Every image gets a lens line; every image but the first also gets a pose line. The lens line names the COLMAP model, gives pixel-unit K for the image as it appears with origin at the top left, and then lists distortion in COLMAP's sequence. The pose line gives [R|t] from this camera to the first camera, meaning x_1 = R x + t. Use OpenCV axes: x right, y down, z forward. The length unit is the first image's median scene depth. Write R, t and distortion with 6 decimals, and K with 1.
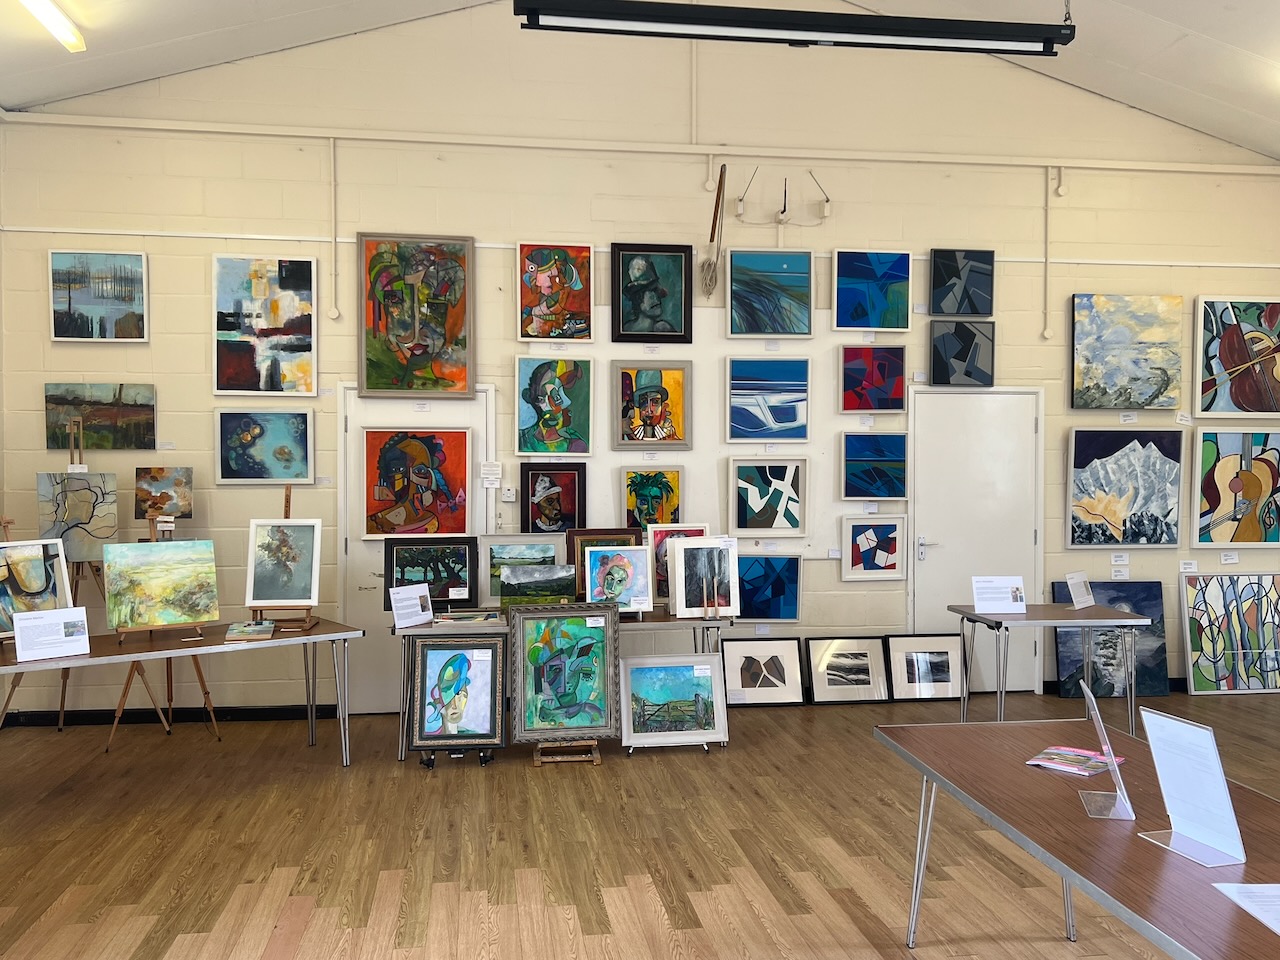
lens RADIAL K [[1109.5, 0, 640.0], [0, 1109.5, 480.0], [0, 0, 1]] dist [0.016757, -0.002969]
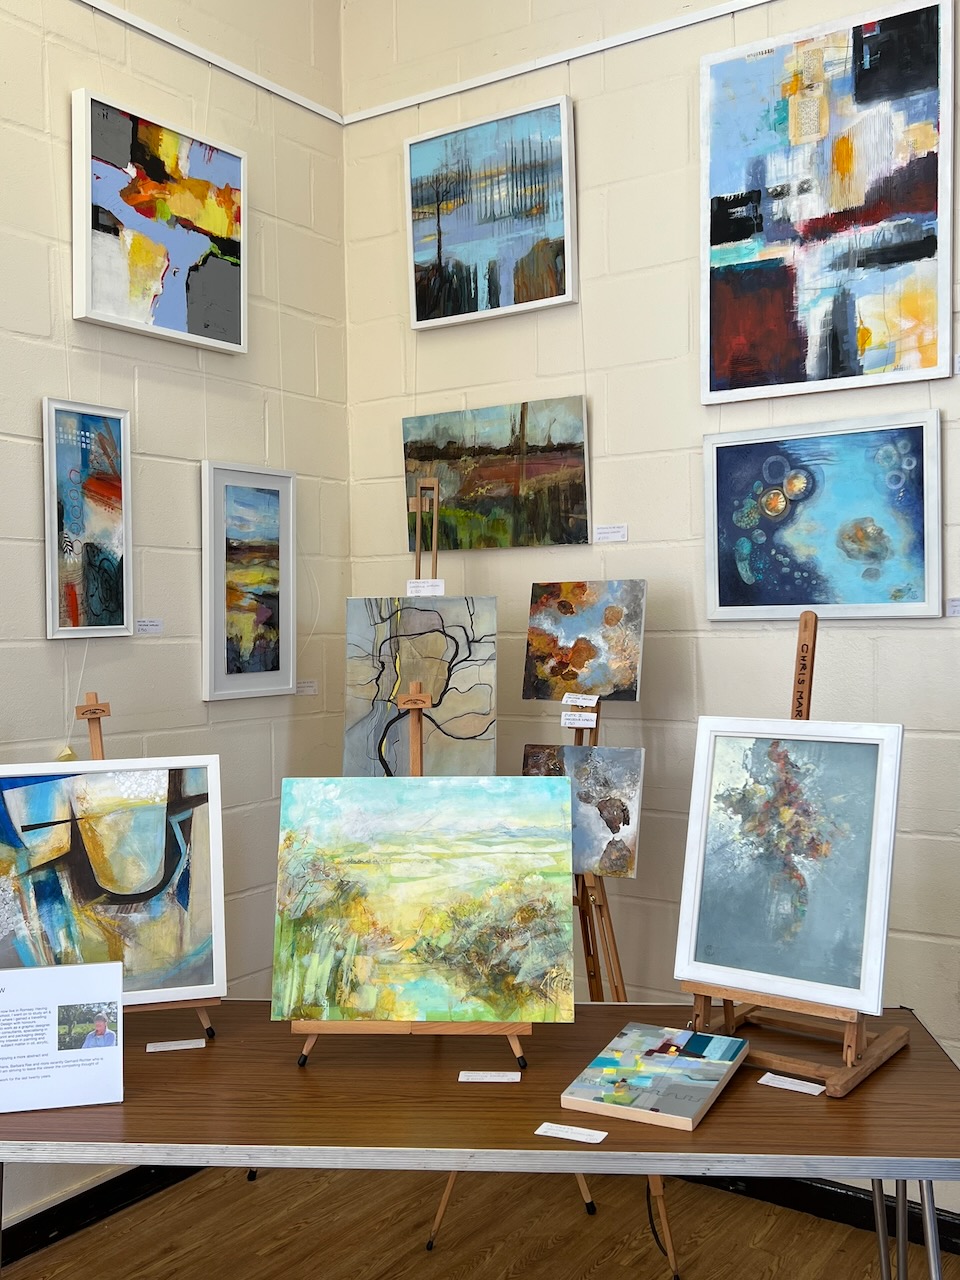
lens RADIAL K [[1332.2, 0, 480.0], [0, 1332.2, 640.0], [0, 0, 1]] dist [0.100258, -0.136682]
pose [[0.742873, 0.000069, -0.669432, -0.111742], [0.003946, 0.999982, 0.004482, 0.008724], [0.669421, -0.005971, 0.742860, 0.579238]]
